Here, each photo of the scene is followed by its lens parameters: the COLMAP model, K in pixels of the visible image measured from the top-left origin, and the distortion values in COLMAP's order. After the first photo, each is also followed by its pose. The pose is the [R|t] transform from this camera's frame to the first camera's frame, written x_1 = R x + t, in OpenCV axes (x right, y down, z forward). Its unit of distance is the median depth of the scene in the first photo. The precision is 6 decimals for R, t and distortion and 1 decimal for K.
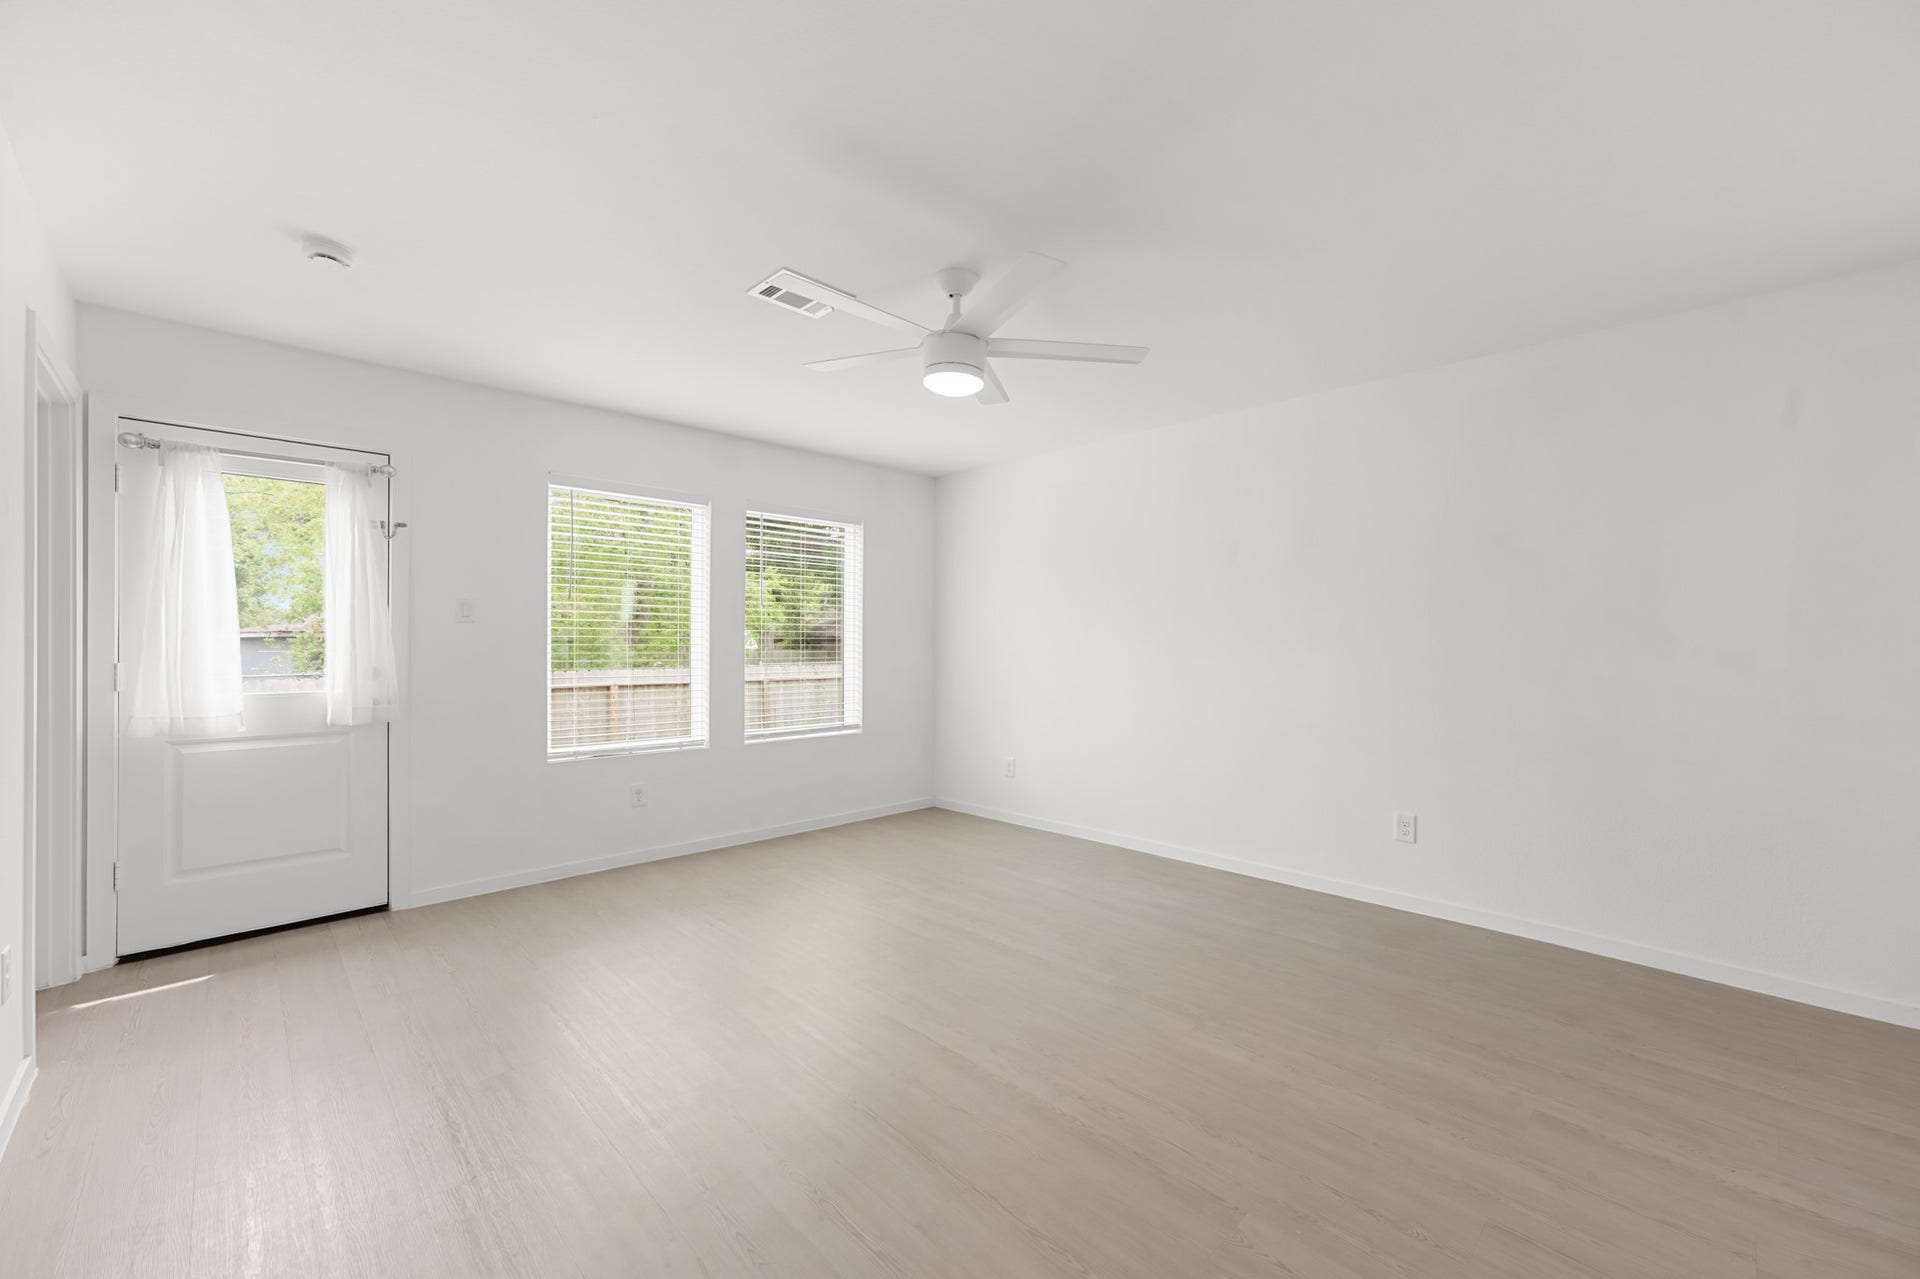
lens RADIAL K [[768.2, 0, 945.5], [0, 768.2, 632.9], [0, 0, 1]] dist [-0.011126, 0.005645]
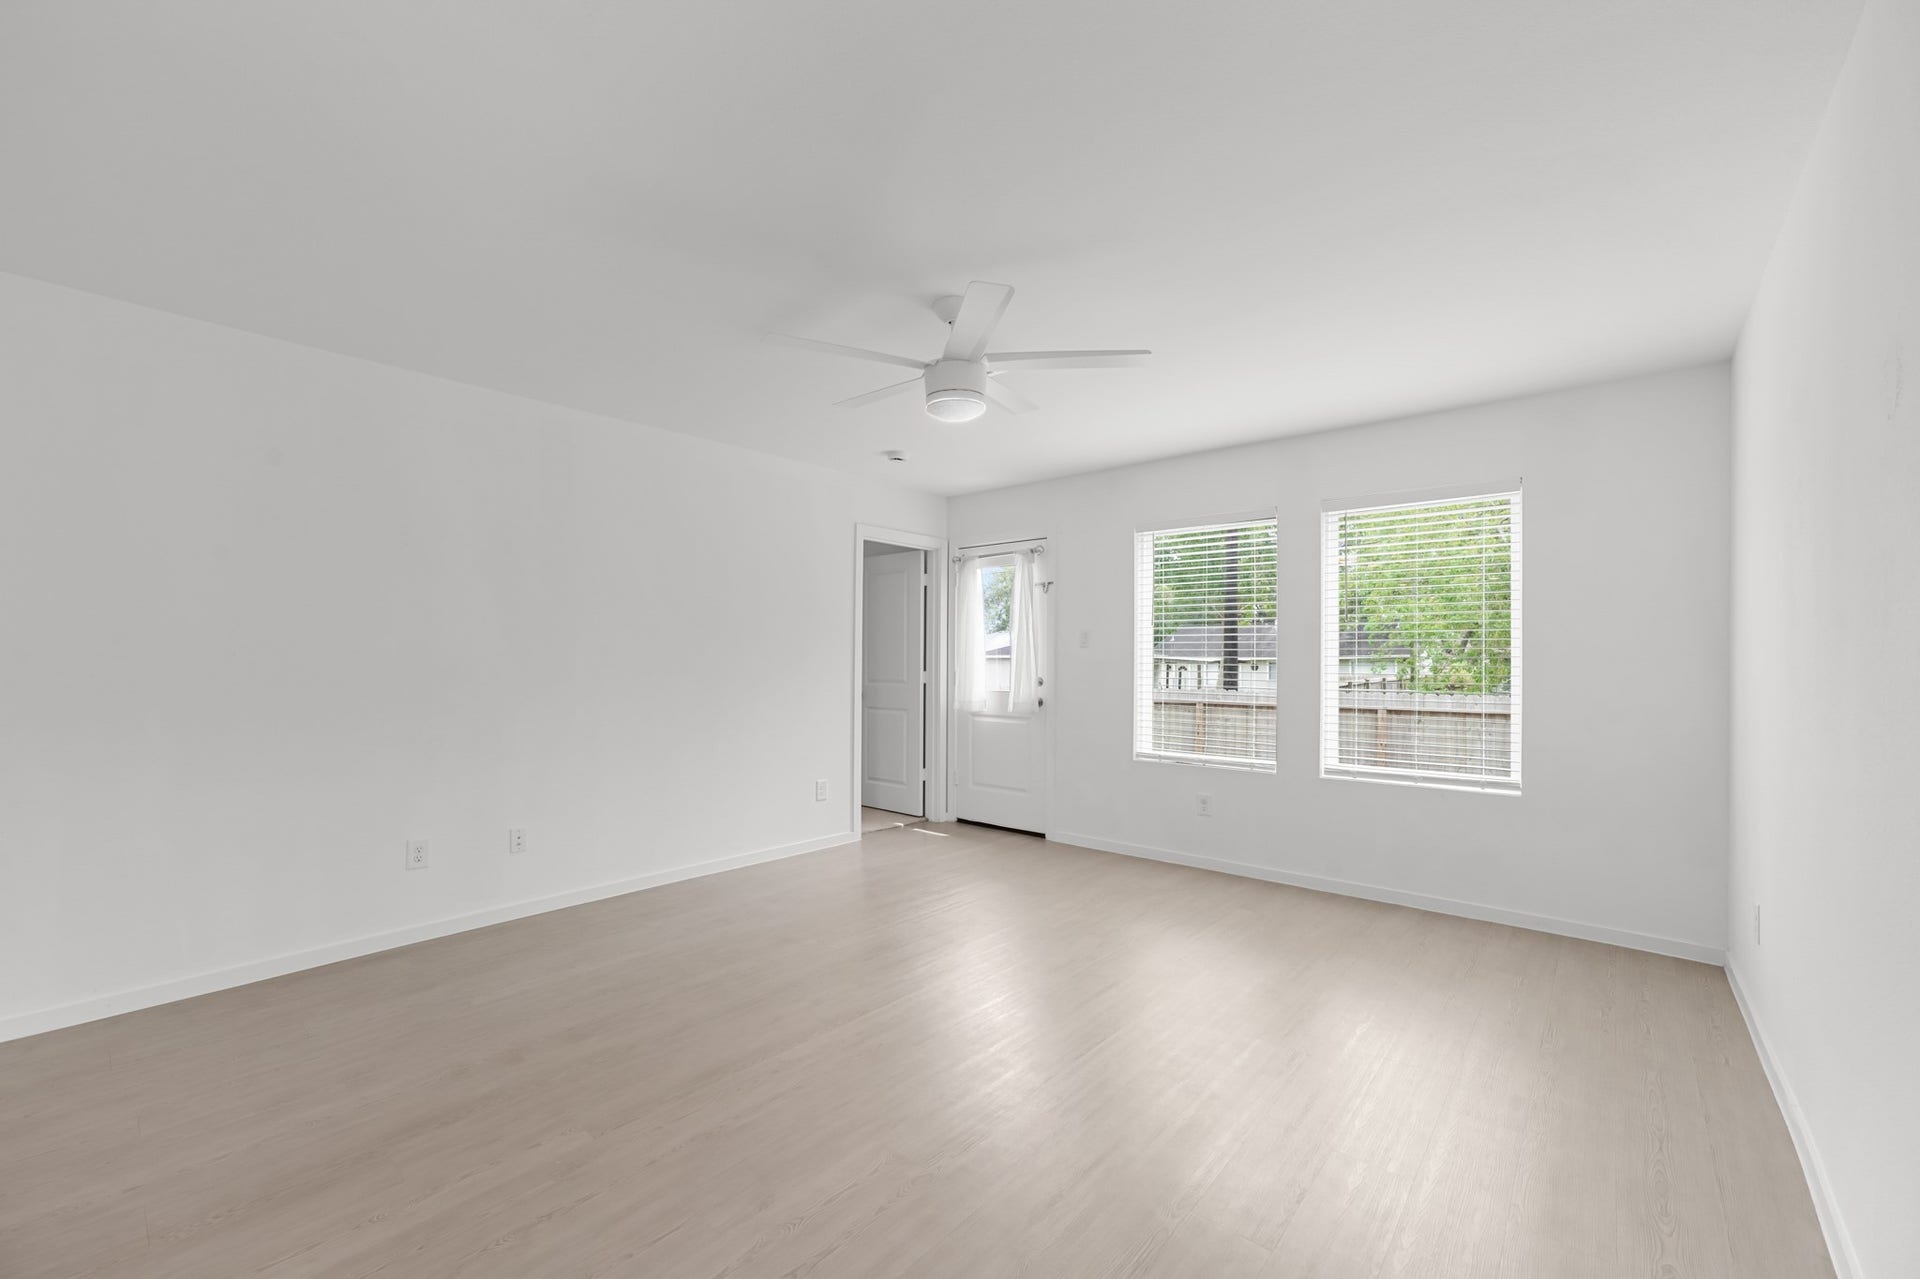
lens RADIAL K [[768.2, 0, 972.2], [0, 768.2, 670.4], [0, 0, 1]] dist [-0.011126, 0.005645]
pose [[0.104921, 0.011054, -0.994419, 0.567409], [0.009122, 0.999885, 0.012077, 0.007133], [0.994439, -0.010338, 0.104808, 0.511078]]
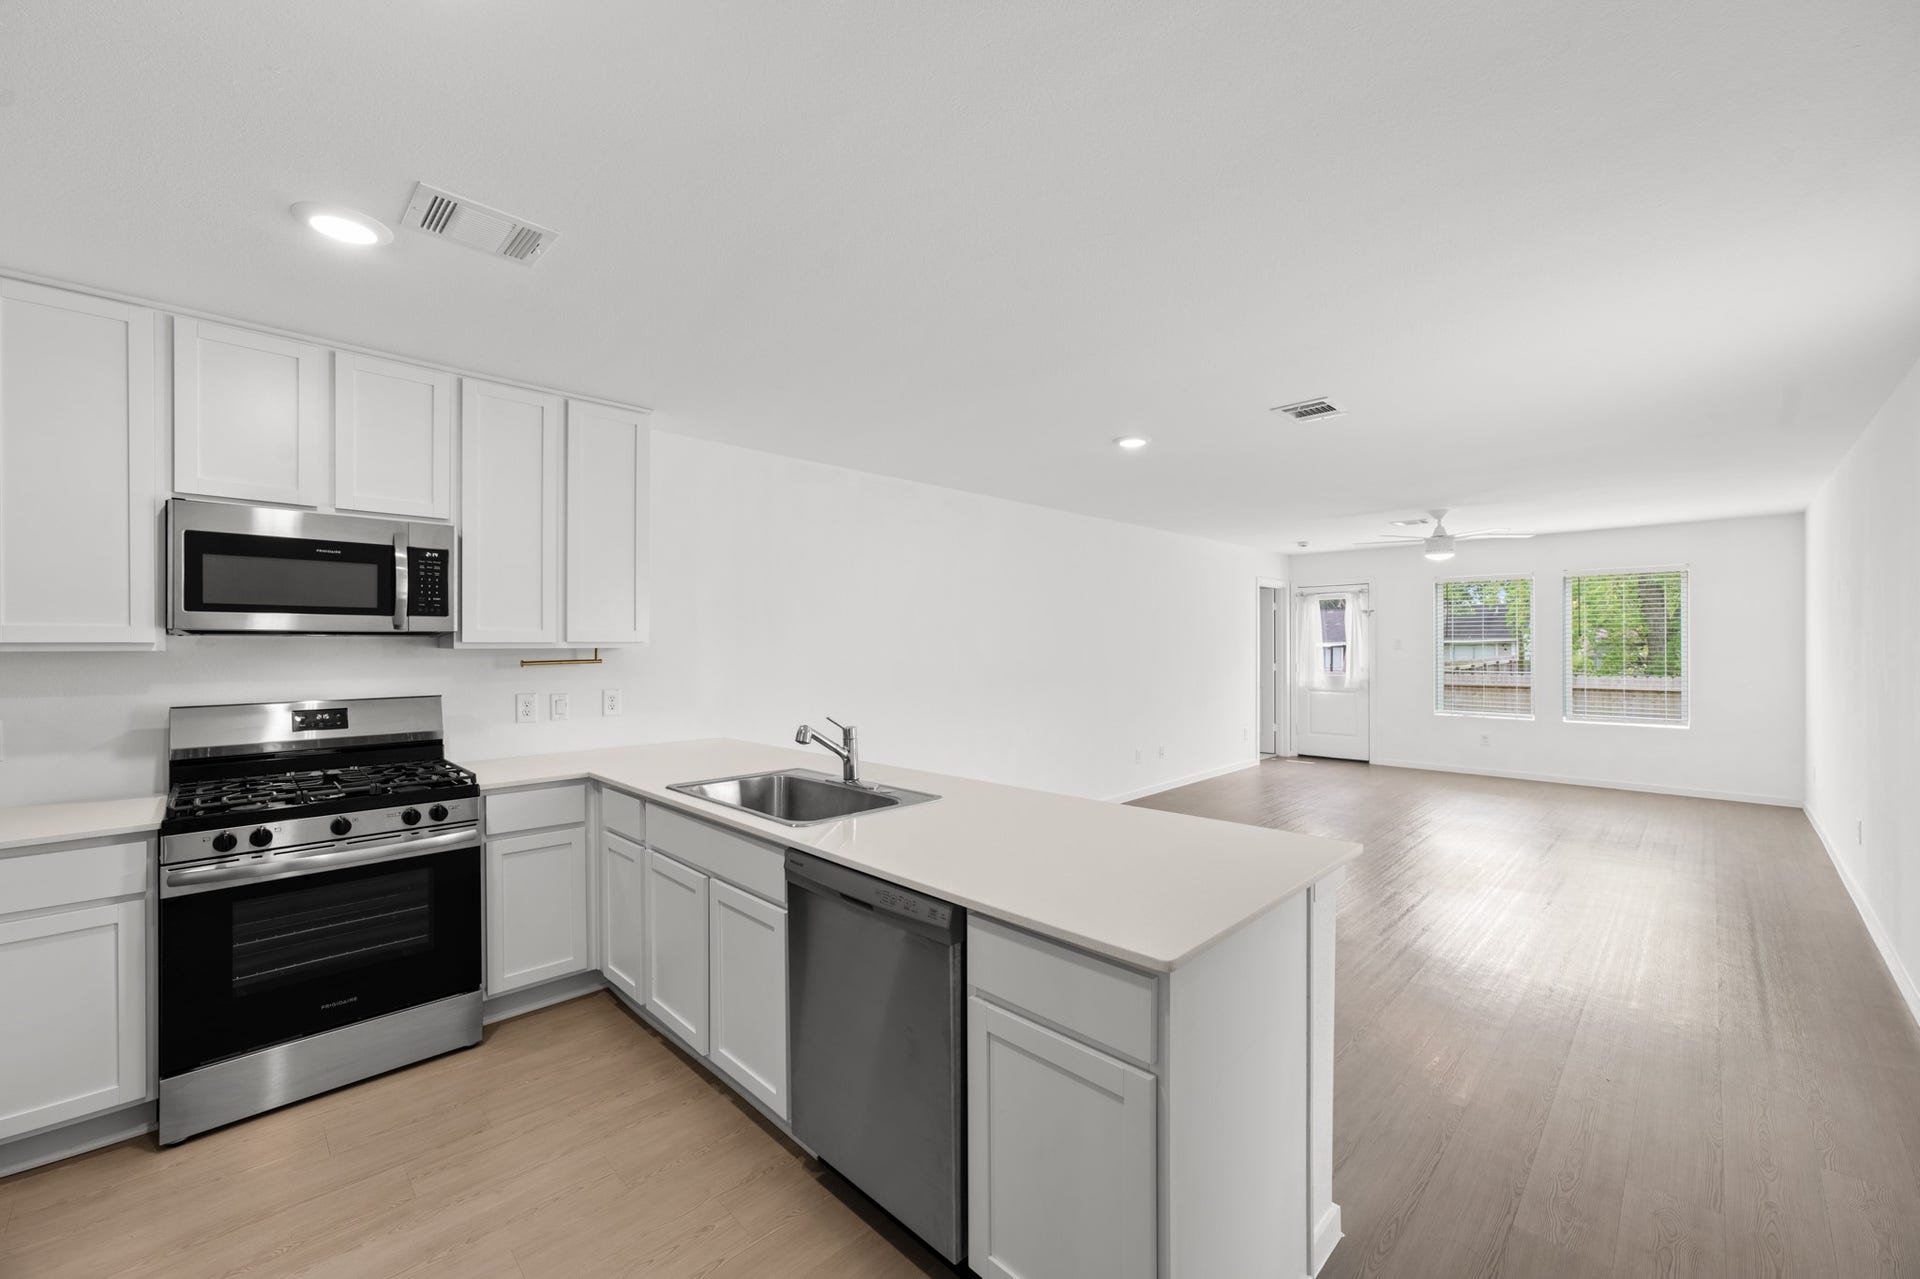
lens RADIAL K [[768.2, 0, 959.9], [0, 768.2, 642.6], [0, 0, 1]] dist [-0.011126, 0.005645]
pose [[0.036509, -0.000155, -0.999333, 1.290494], [0.015719, 0.999876, 0.000420, -0.044841], [0.999210, -0.015724, 0.036507, -0.325628]]
